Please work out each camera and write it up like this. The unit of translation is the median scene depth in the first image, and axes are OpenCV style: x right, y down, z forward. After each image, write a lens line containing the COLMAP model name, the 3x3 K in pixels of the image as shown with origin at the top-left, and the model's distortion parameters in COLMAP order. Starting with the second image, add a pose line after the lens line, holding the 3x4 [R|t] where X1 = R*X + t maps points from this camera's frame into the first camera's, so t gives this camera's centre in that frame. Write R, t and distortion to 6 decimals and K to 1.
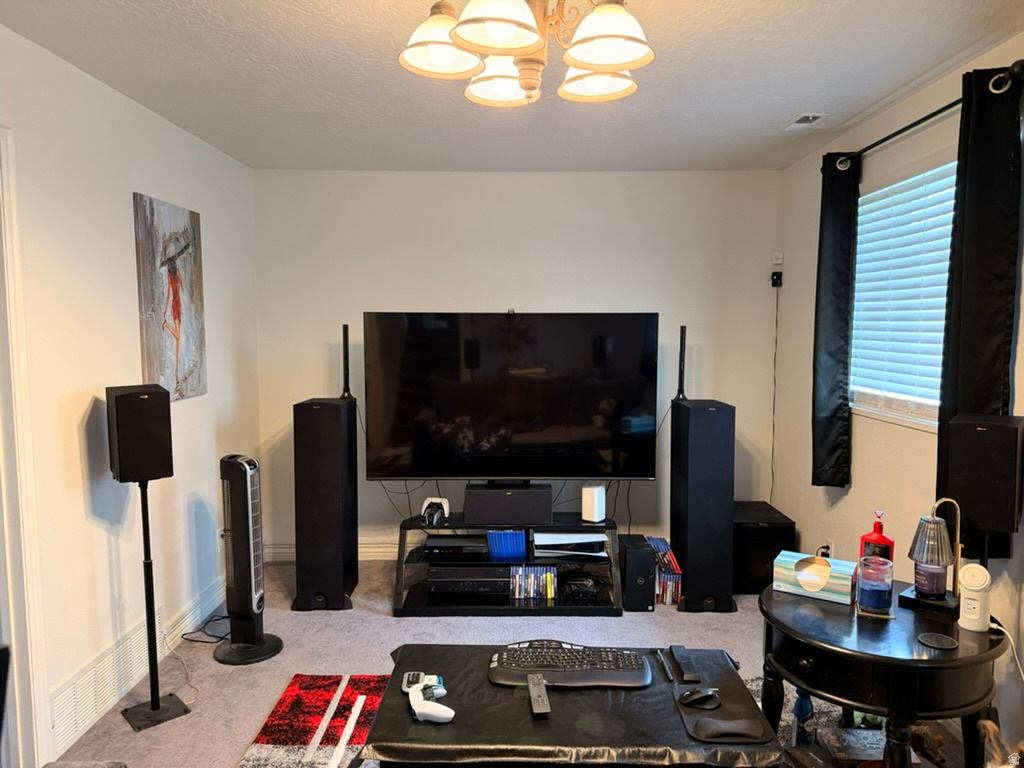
lens RADIAL K [[717.9, 0, 527.0], [0, 717.9, 383.1], [0, 0, 1]] dist [0.124103, -0.206050]
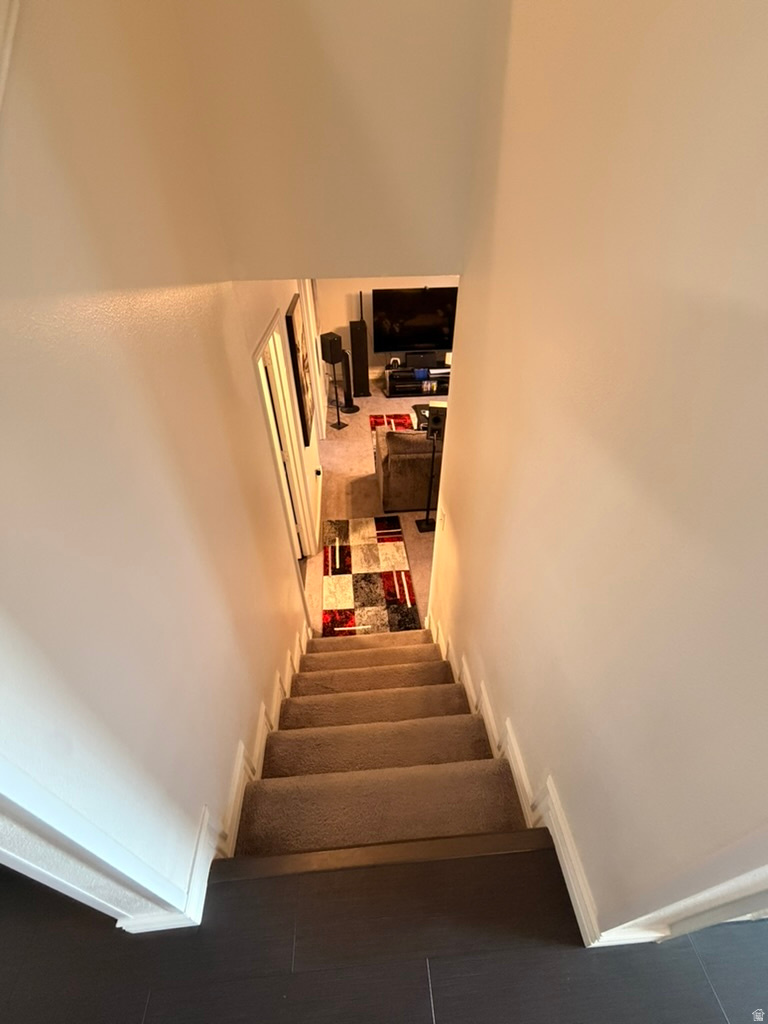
lens RADIAL K [[424.1, 0, 384.0], [0, 424.1, 512.0], [0, 0, 1]] dist [-0.000471, -0.000017]
pose [[0.997366, -0.056652, 0.045291, -0.295319], [0.022620, 0.836247, 0.547886, -0.268483], [-0.068913, -0.545418, 0.835326, -0.787333]]
